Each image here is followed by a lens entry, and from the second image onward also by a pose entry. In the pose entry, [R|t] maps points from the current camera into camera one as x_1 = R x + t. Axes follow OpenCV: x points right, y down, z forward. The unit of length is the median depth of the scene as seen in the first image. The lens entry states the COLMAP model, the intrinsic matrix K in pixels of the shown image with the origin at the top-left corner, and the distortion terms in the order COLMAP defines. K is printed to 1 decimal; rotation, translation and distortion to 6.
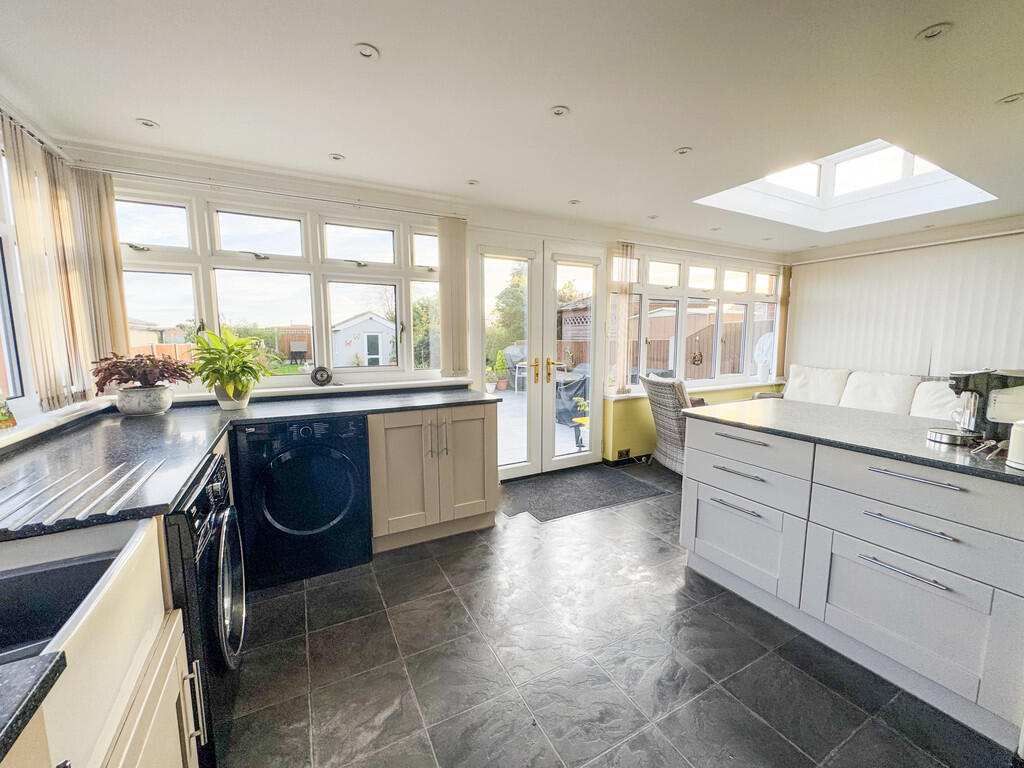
lens RADIAL K [[407.5, 0, 511.9], [0, 407.5, 384.9], [0, 0, 1]] dist [-0.004370, -0.000001]
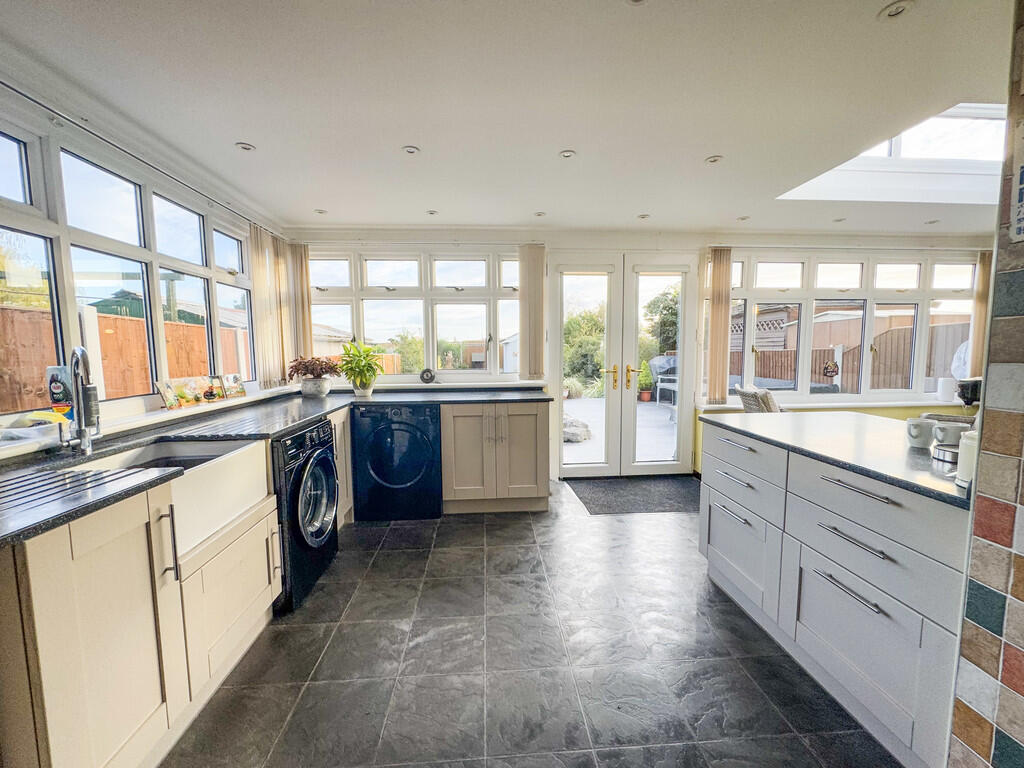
lens RADIAL K [[407.5, 0, 511.9], [0, 407.5, 384.9], [0, 0, 1]] dist [-0.004370, -0.000001]
pose [[0.913523, 0.031349, -0.405578, 0.336936], [-0.042344, 0.998938, -0.018162, 0.021292], [0.404577, 0.033765, 0.913880, -0.095332]]
